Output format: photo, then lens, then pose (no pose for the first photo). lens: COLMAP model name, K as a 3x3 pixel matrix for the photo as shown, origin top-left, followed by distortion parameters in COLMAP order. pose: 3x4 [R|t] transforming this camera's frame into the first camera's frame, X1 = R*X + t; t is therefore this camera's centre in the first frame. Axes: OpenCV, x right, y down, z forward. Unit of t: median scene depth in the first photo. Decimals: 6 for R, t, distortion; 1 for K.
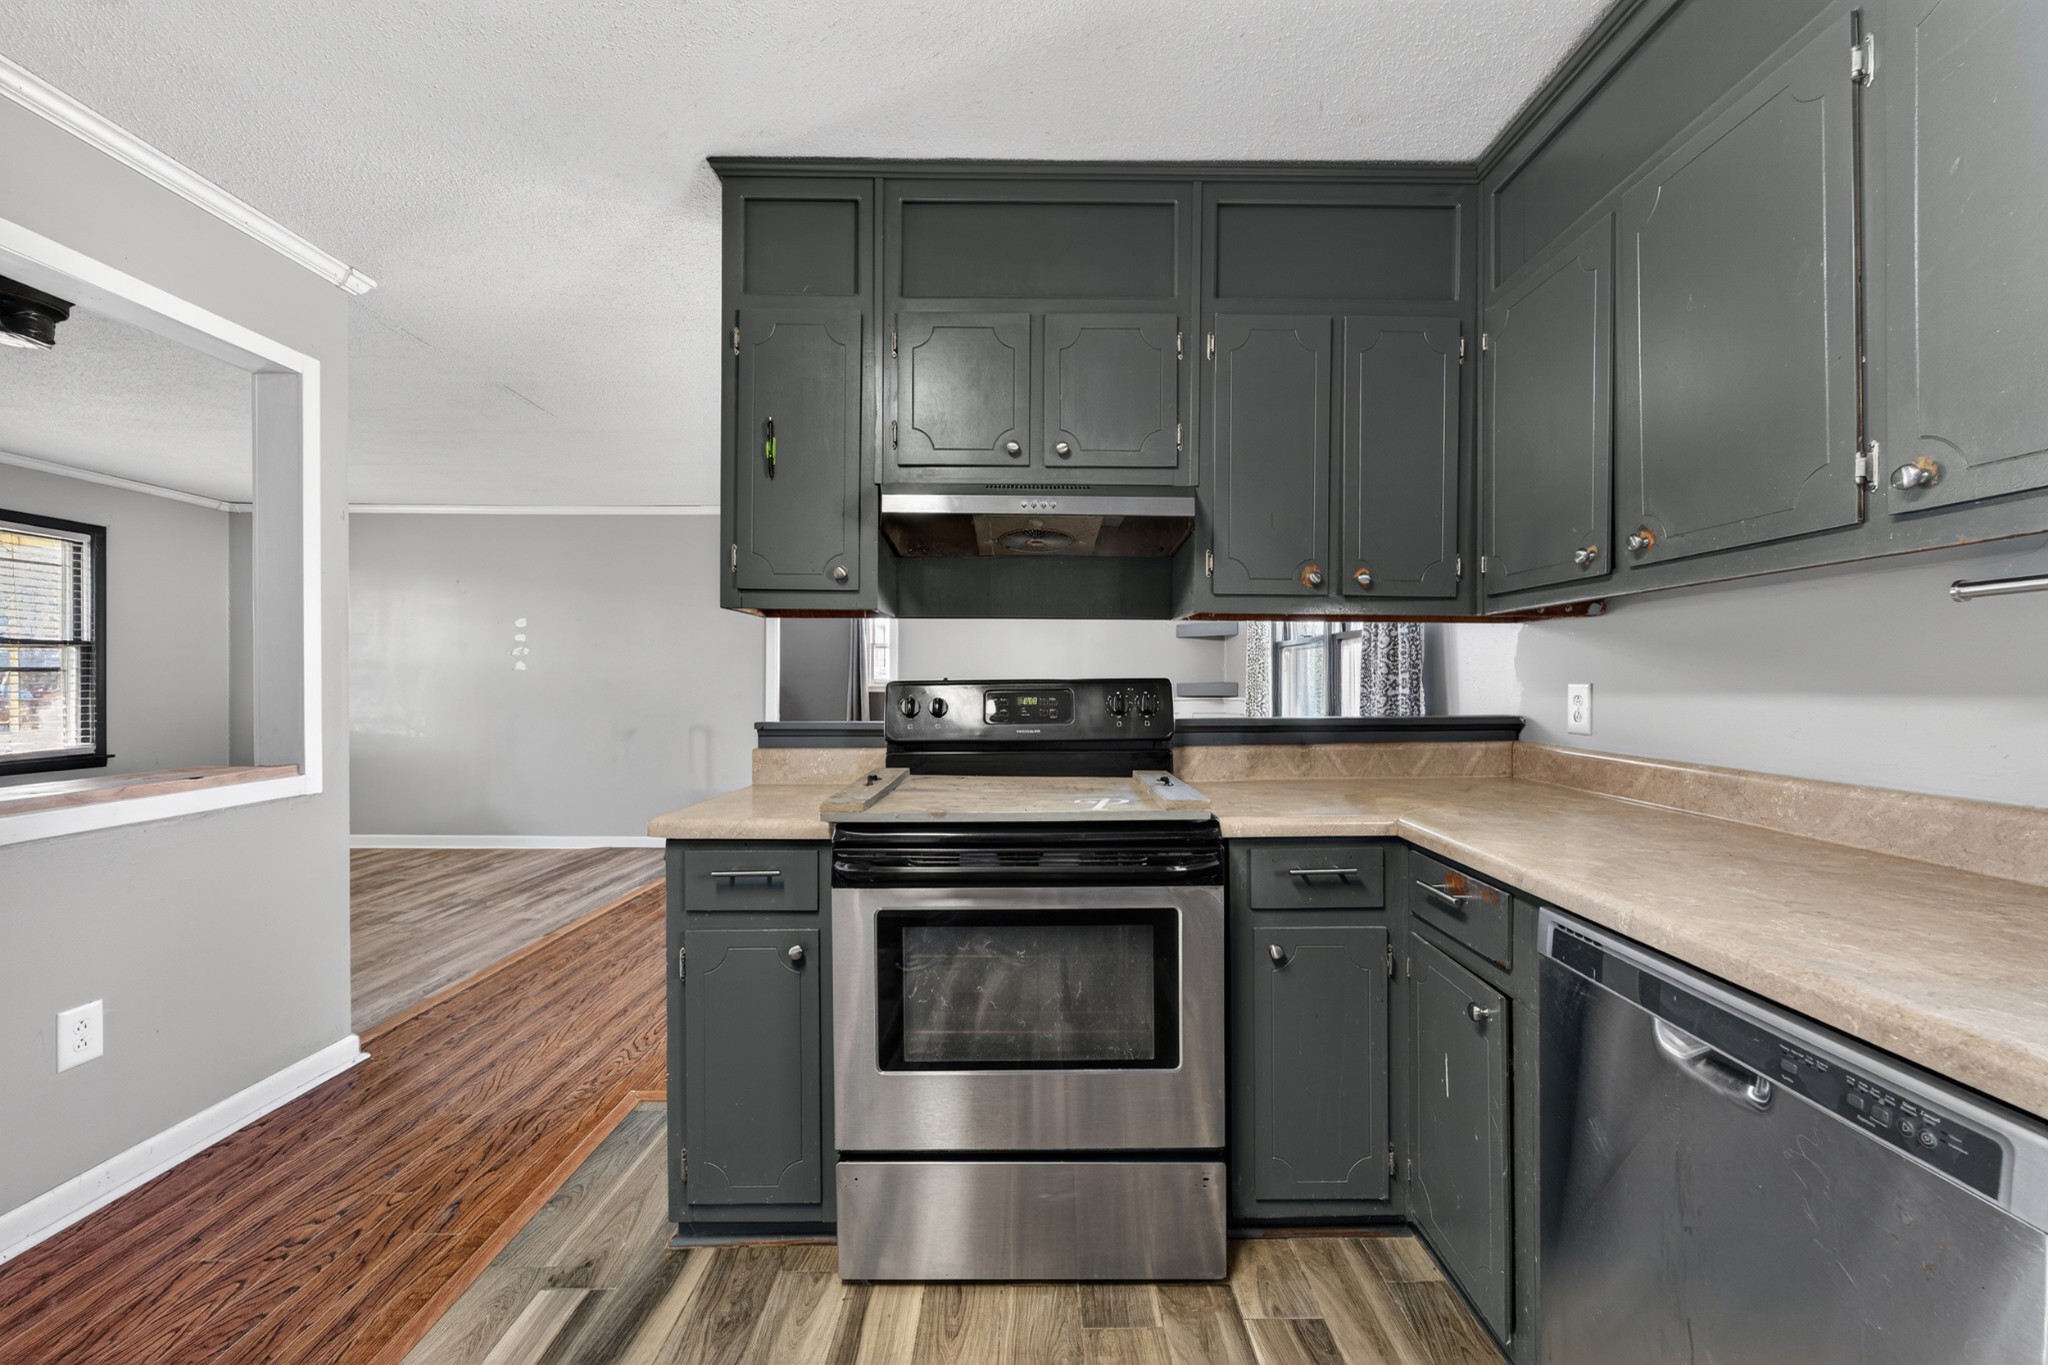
lens RADIAL K [[806.8, 0, 1035.3], [0, 806.8, 680.7], [0, 0, 1]] dist [-0.000847, 0.000023]
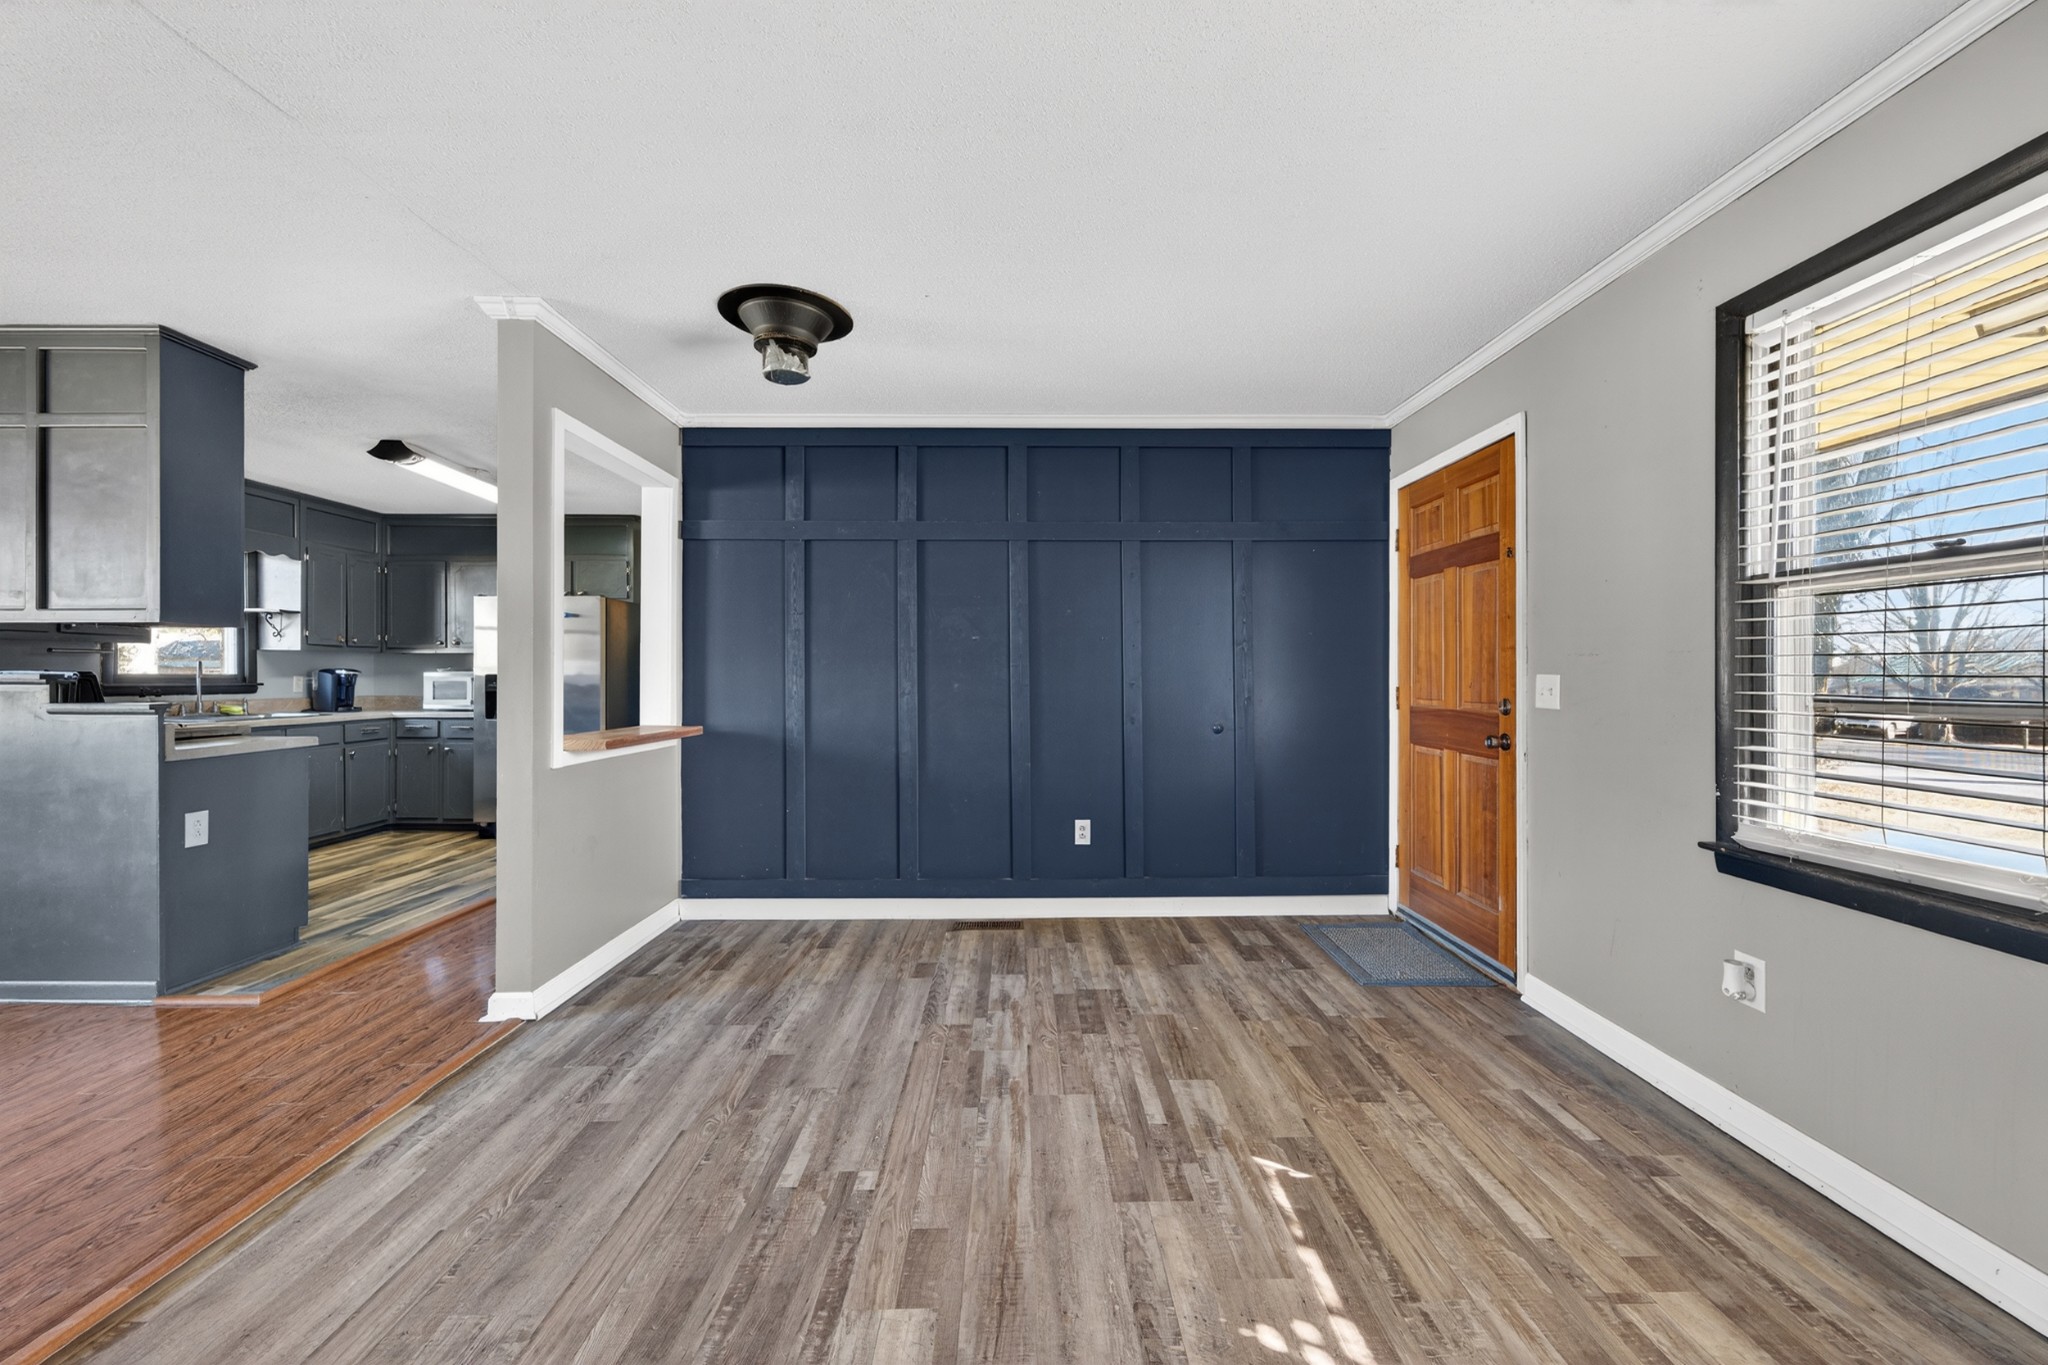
lens RADIAL K [[806.8, 0, 1035.3], [0, 806.8, 680.7], [0, 0, 1]] dist [-0.000847, 0.000023]
pose [[-0.999877, -0.000538, -0.015695, -1.486061], [-0.000615, 0.999988, 0.004896, 0.002555], [0.015692, 0.004905, -0.999865, 1.998808]]
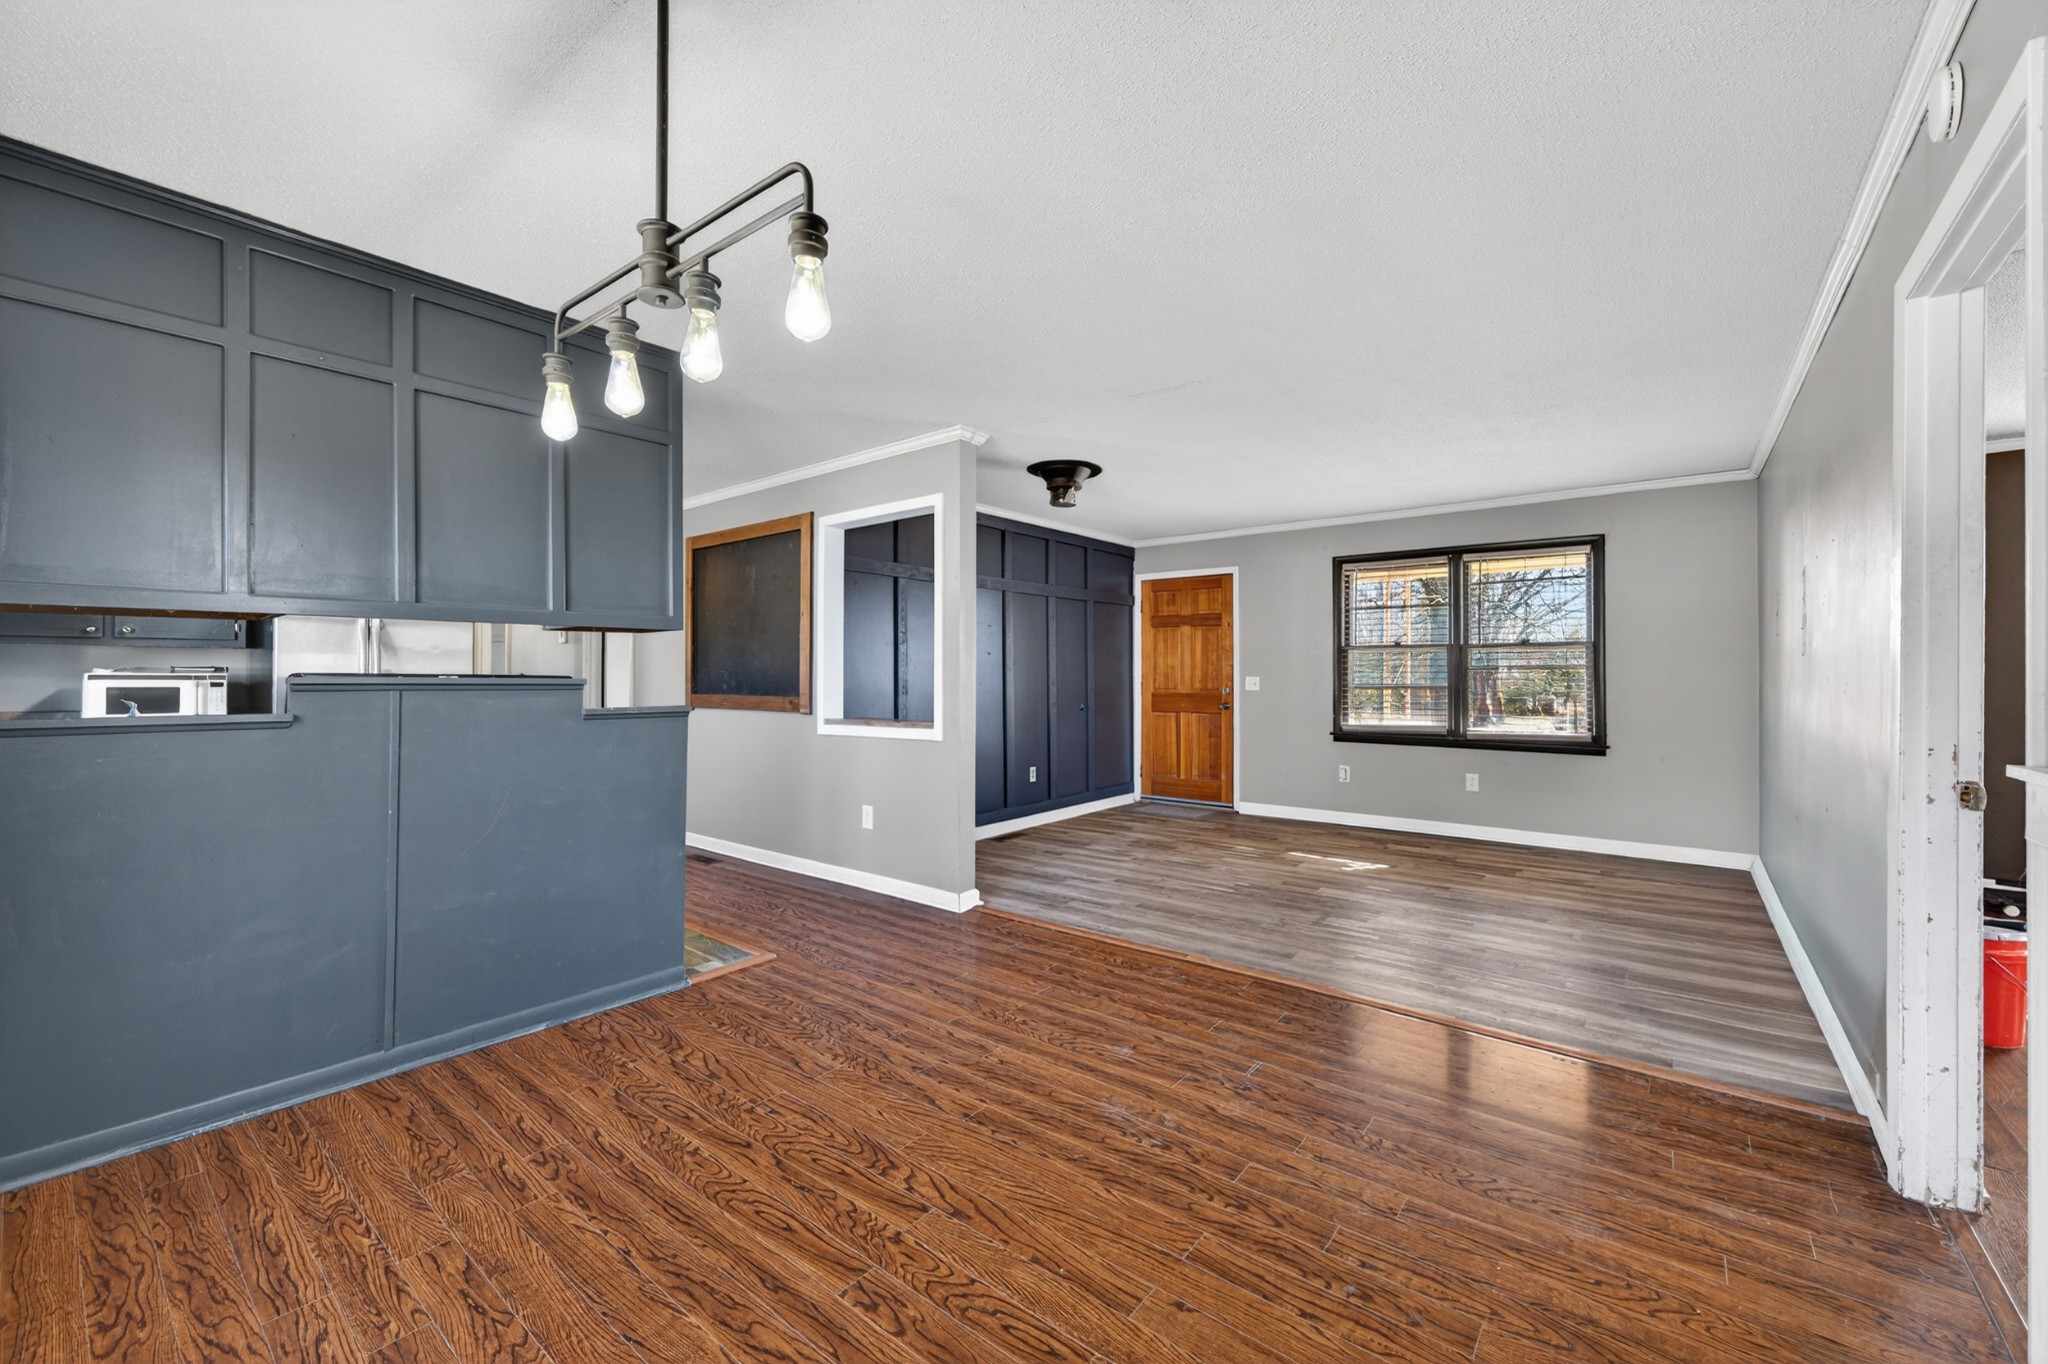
lens RADIAL K [[806.8, 0, 1035.3], [0, 806.8, 680.2], [0, 0, 1]] dist [-0.000847, 0.000023]
pose [[-0.624171, 0.004439, -0.781275, 0.315336], [0.001507, 0.999989, 0.004478, -0.002791], [0.781286, 0.001617, -0.624171, 2.021548]]
